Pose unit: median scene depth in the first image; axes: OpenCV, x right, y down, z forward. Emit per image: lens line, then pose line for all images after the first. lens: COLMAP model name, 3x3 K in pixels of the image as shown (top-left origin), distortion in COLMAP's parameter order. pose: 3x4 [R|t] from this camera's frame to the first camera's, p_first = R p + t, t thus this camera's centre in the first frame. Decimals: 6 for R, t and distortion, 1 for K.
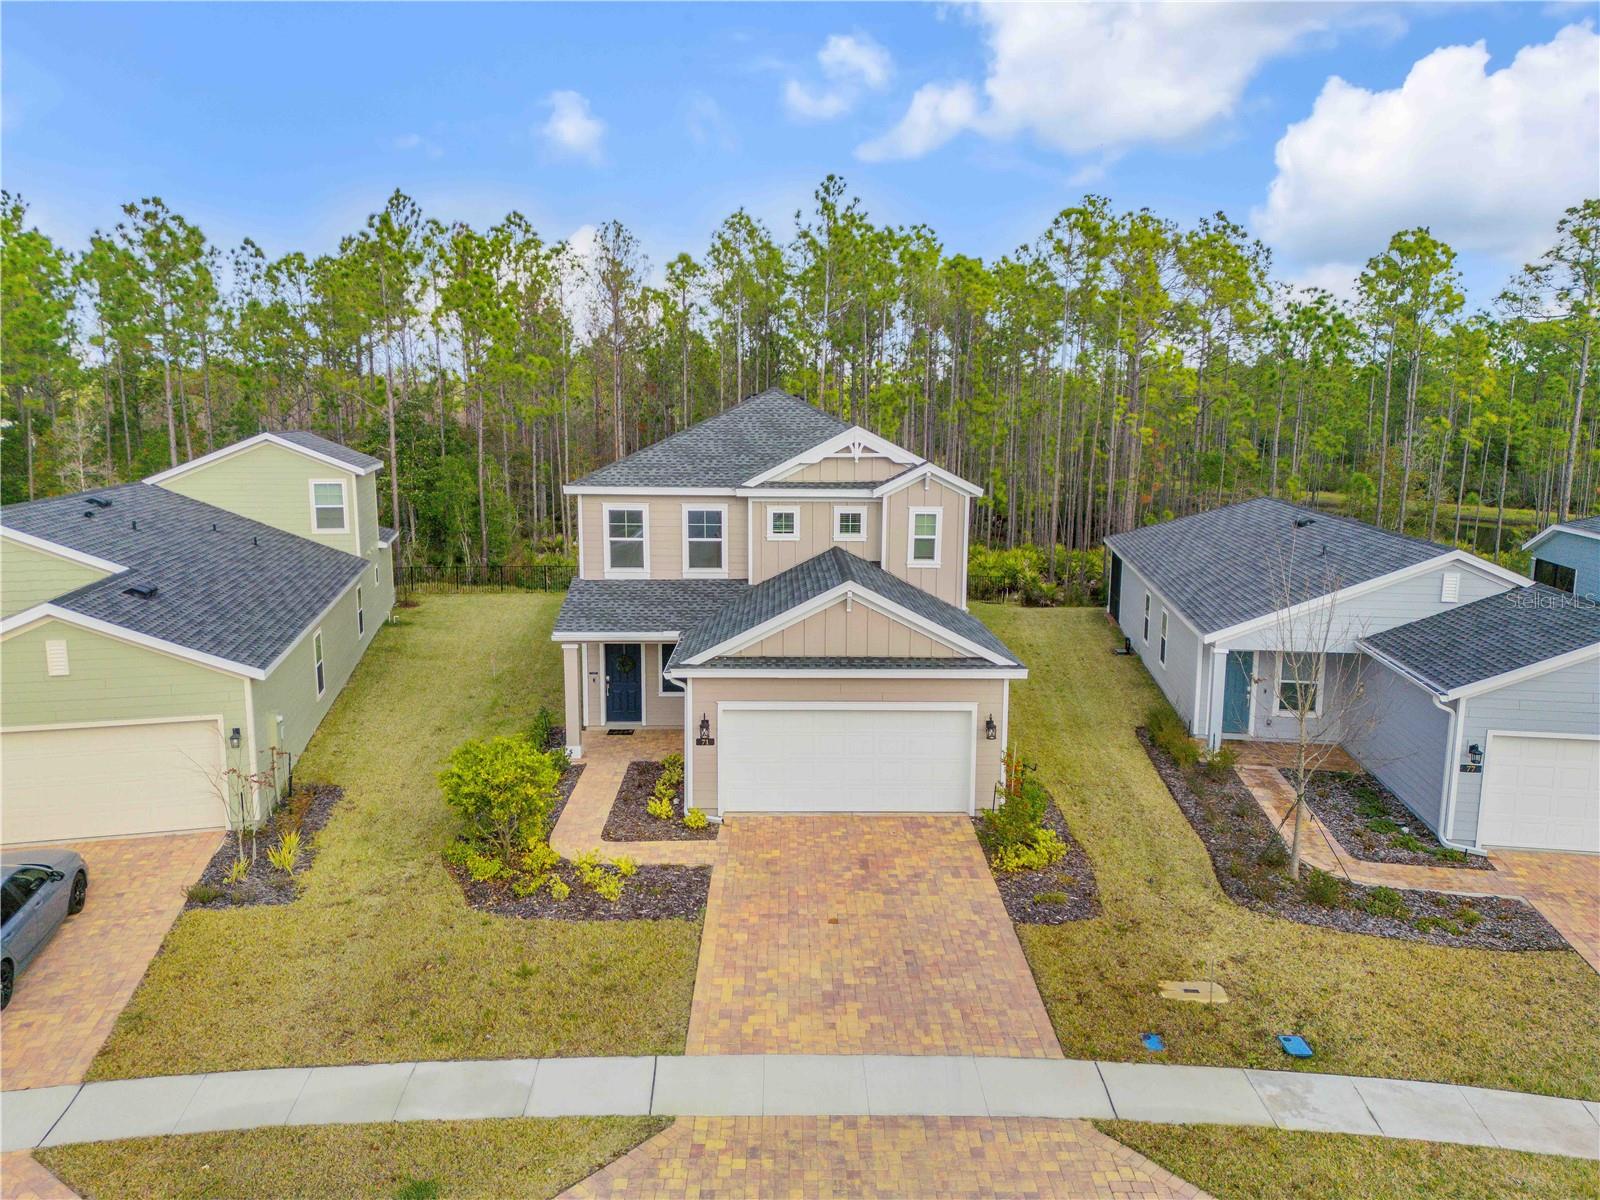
lens RADIAL K [[1122.4, 0, 804.5], [0, 1122.4, 604.8], [0, 0, 1]] dist [0.077509, -0.075474]
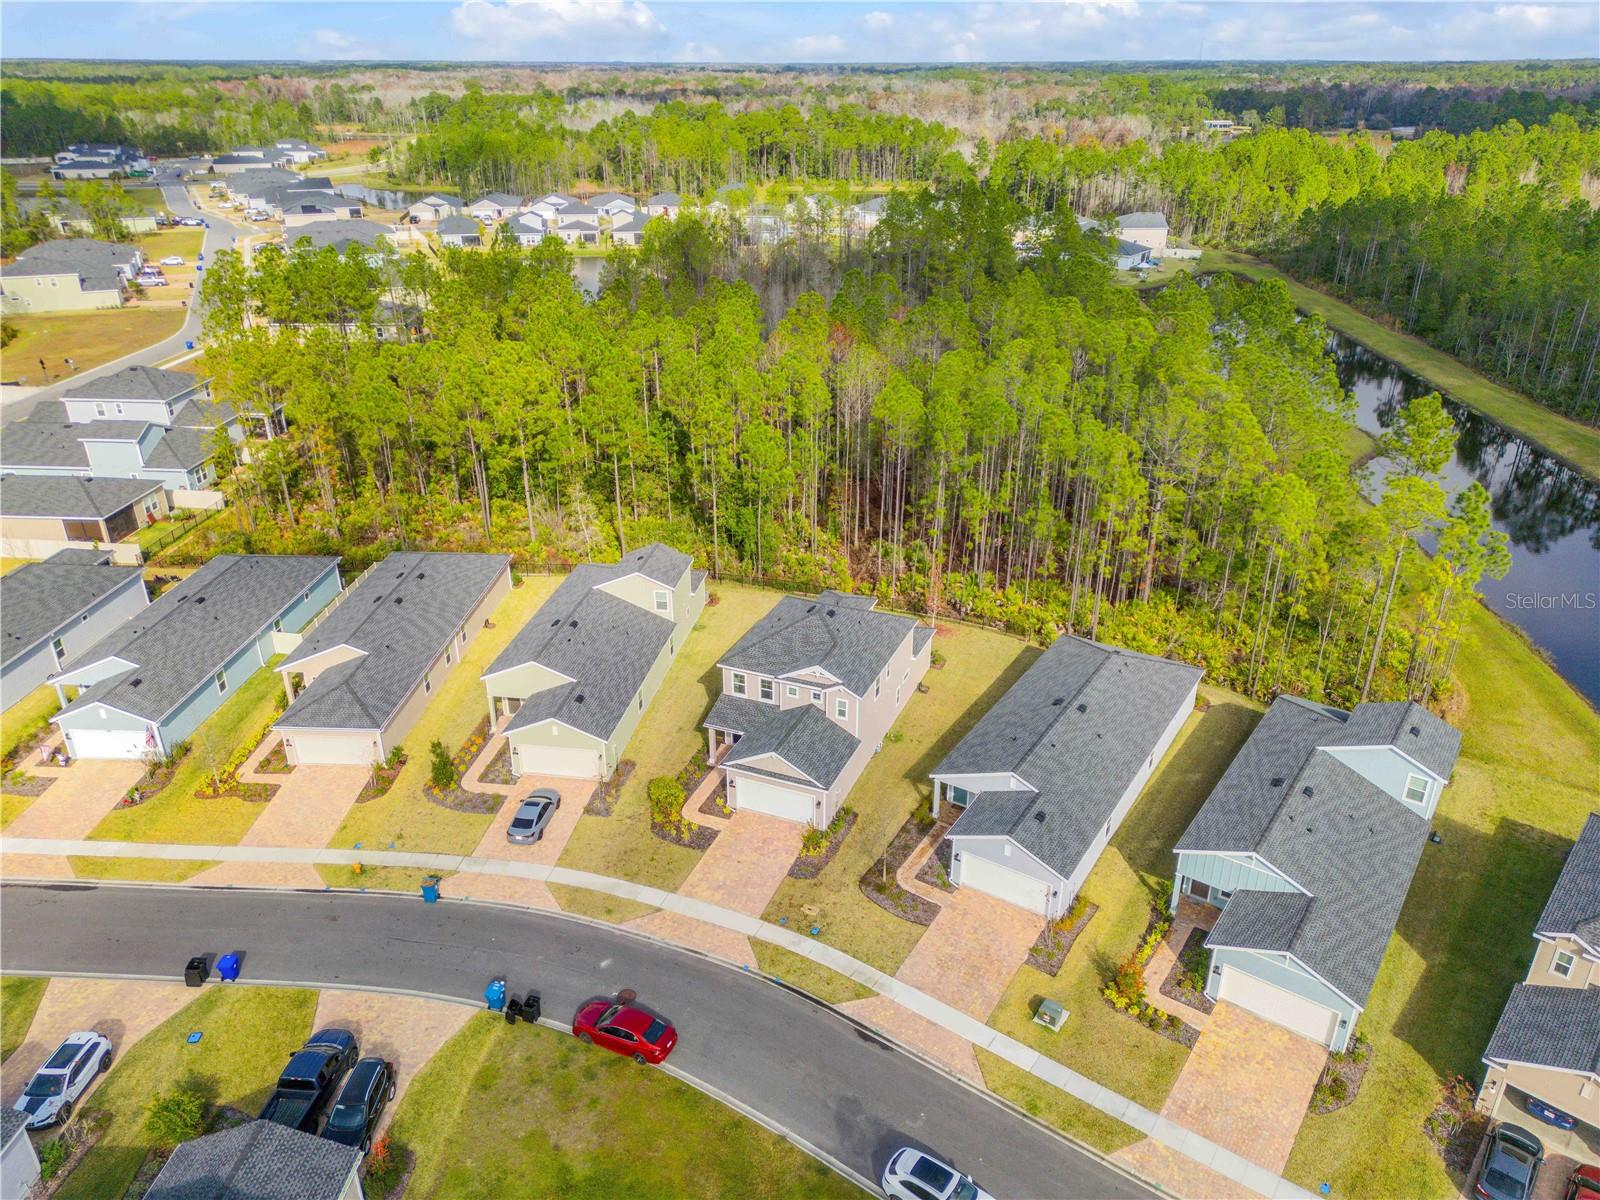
lens RADIAL K [[1122.4, 0, 804.5], [0, 1122.4, 604.8], [0, 0, 1]] dist [0.077509, -0.075474]
pose [[0.916110, 0.167157, -0.364419, 1.143854], [-0.057843, 0.954536, 0.292430, -1.278048], [0.396733, -0.246819, 0.884129, -1.523811]]
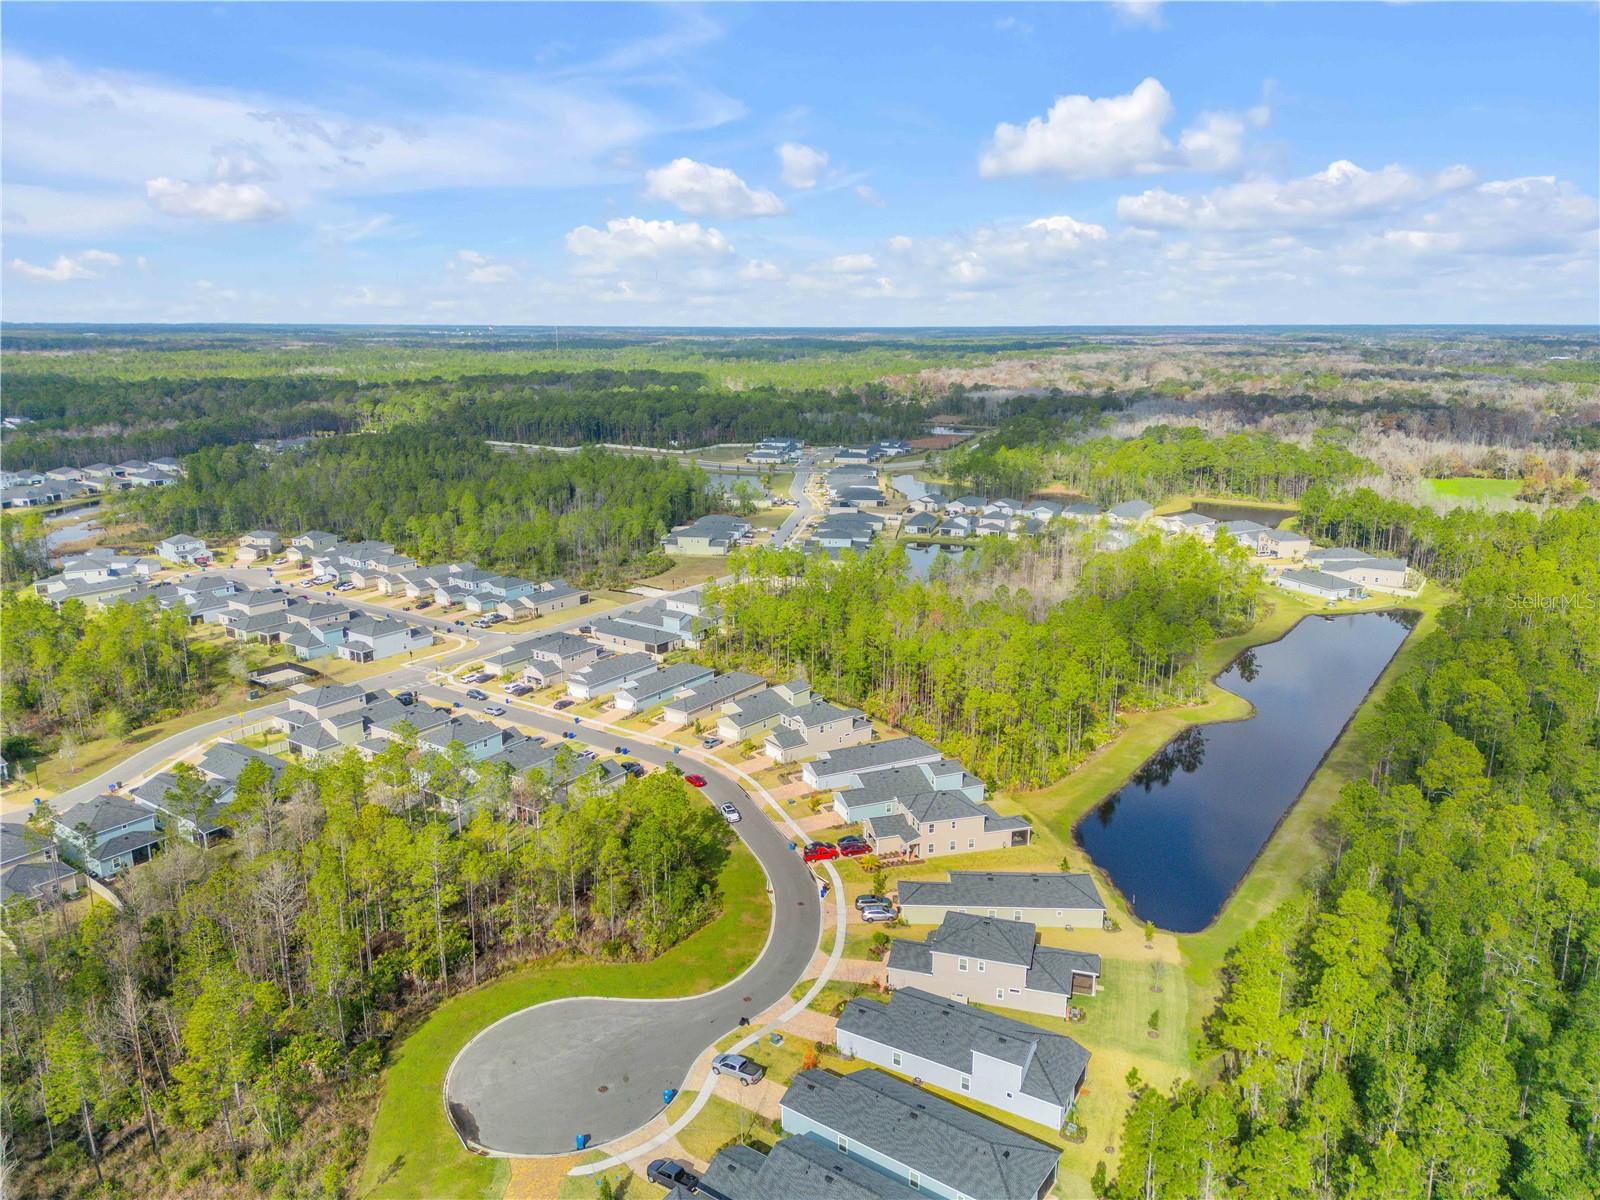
lens RADIAL K [[1122.4, 0, 804.5], [0, 1122.4, 604.8], [0, 0, 1]] dist [0.077509, -0.075474]
pose [[0.571349, 0.195018, -0.797200, 7.857743], [-0.129539, 0.980611, 0.147045, -2.635150], [0.810420, 0.019254, 0.585533, -4.585185]]
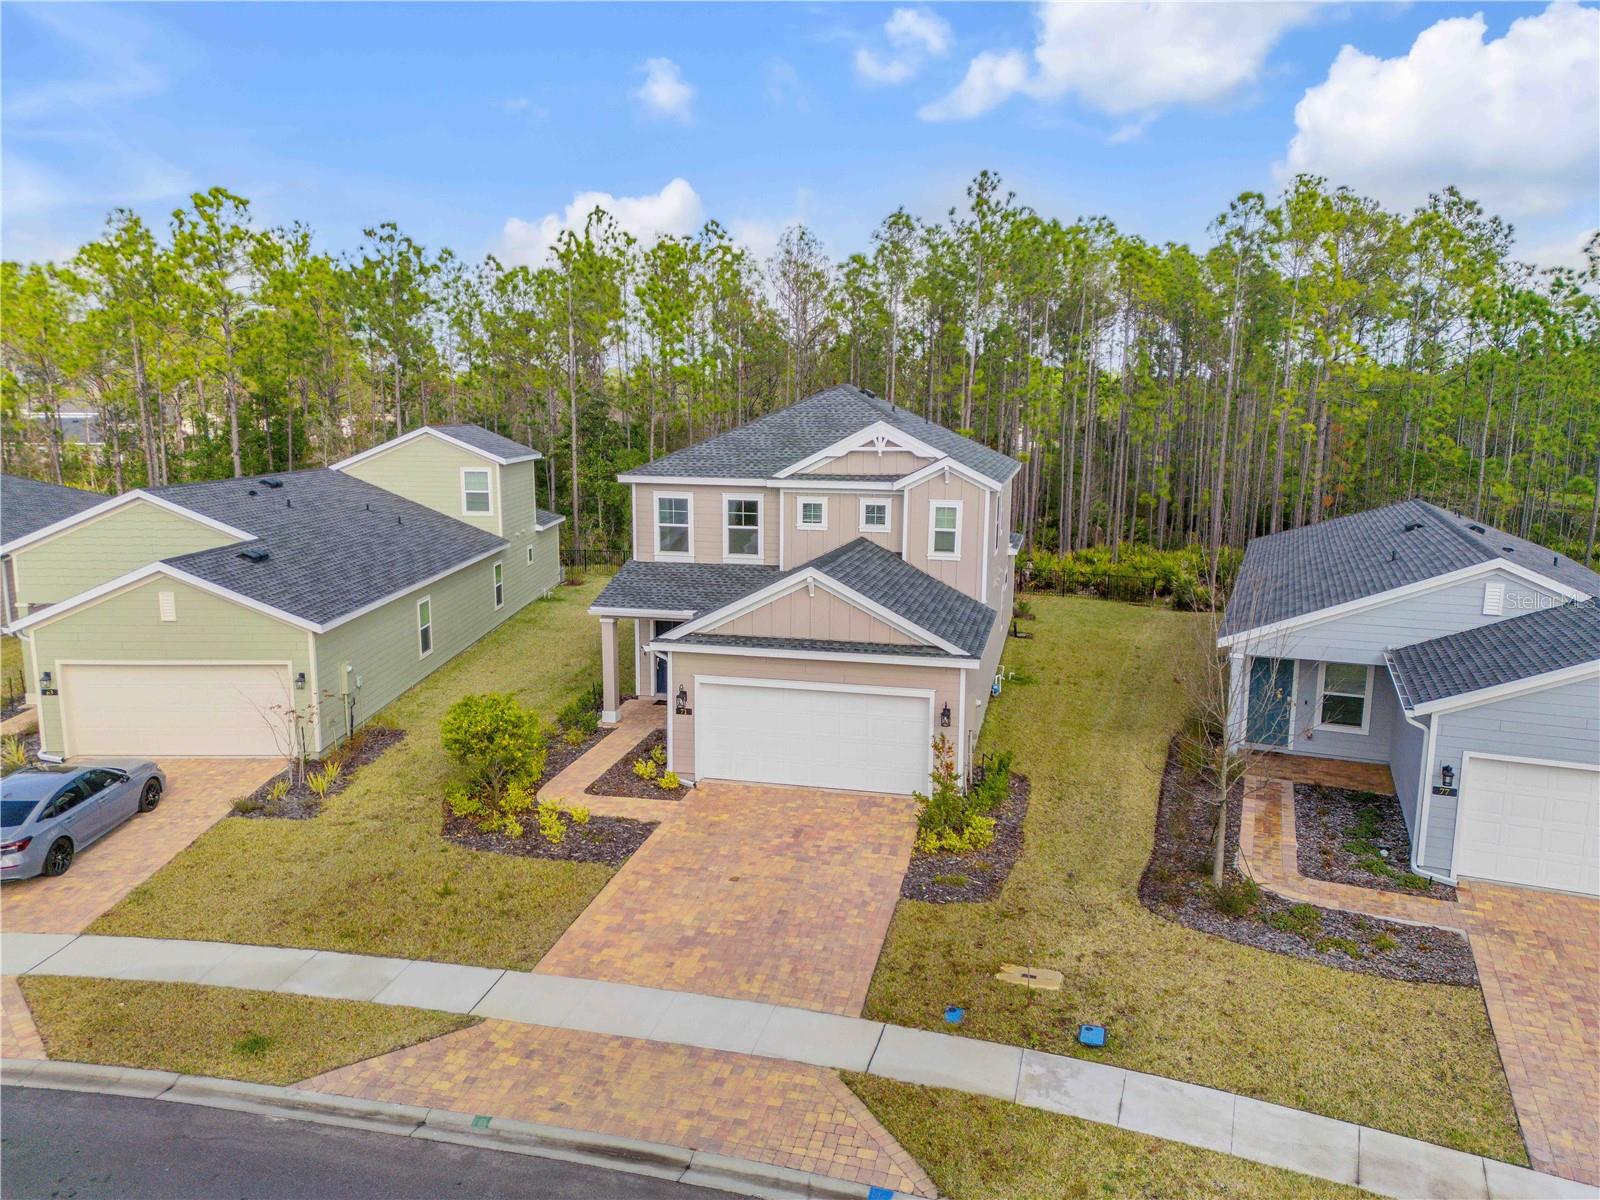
lens RADIAL K [[1122.4, 0, 804.5], [0, 1122.4, 604.8], [0, 0, 1]] dist [0.077509, -0.075474]
pose [[0.969869, 0.042132, -0.239956, 0.289178], [-0.041448, 0.999109, 0.007897, 0.005963], [0.240075, 0.002286, 0.970752, -0.026046]]
